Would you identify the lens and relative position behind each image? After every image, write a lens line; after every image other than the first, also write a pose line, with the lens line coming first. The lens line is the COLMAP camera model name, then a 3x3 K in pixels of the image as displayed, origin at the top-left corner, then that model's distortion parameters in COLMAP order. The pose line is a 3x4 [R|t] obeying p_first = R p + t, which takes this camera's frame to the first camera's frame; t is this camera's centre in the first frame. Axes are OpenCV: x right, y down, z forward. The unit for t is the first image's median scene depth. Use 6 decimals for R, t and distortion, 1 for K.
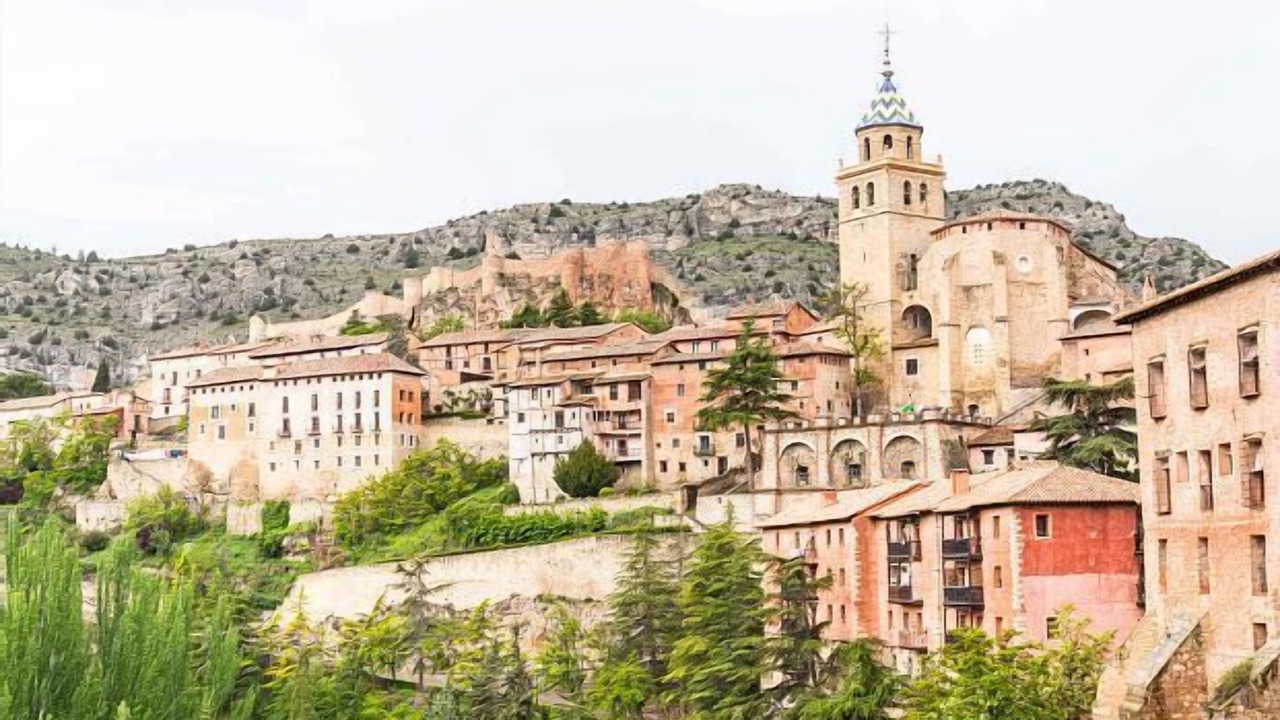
lens RADIAL K [[1849.1, 0, 643.1], [0, 1849.1, 394.8], [0, 0, 1]] dist [-0.045211, 0.001340]
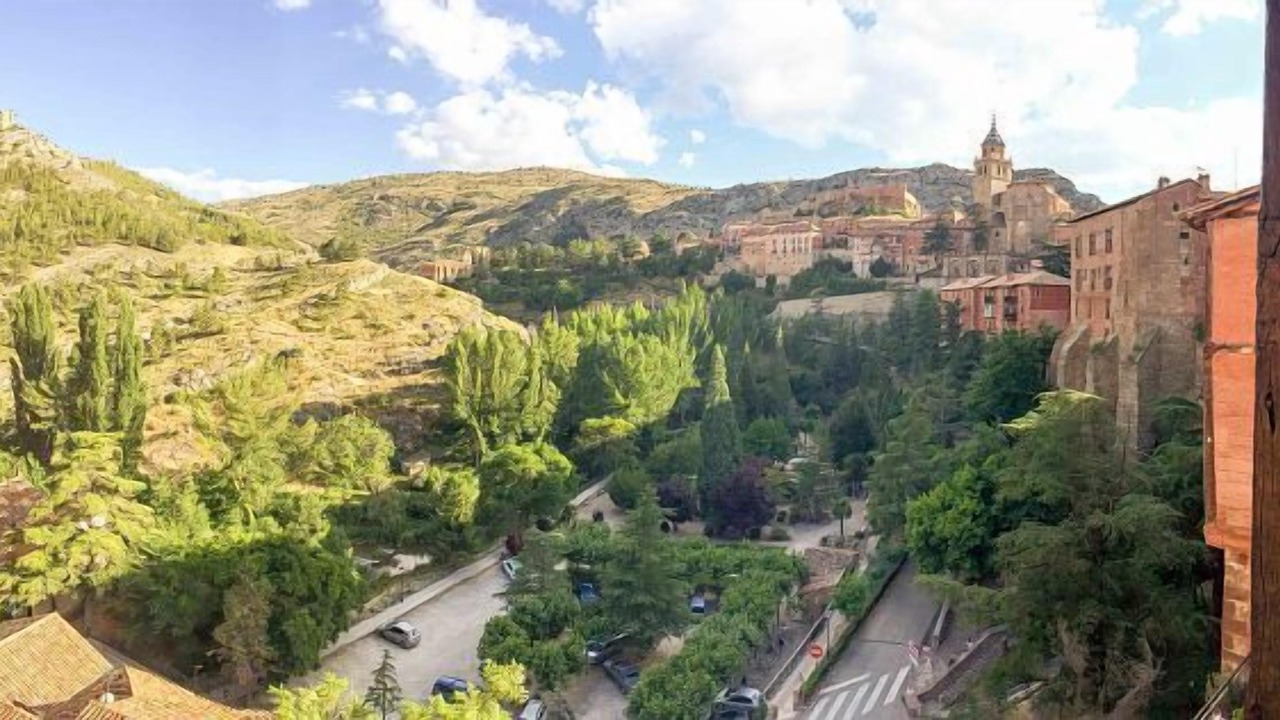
lens RADIAL K [[998.8, 0, 642.0], [0, 998.8, 381.8], [0, 0, 1]] dist [-0.024004, 0.006354]
pose [[0.956438, 0.047463, -0.288052, 0.071222], [0.008148, 0.981971, 0.188856, -0.081853], [0.291822, -0.182976, 0.938807, -0.598191]]
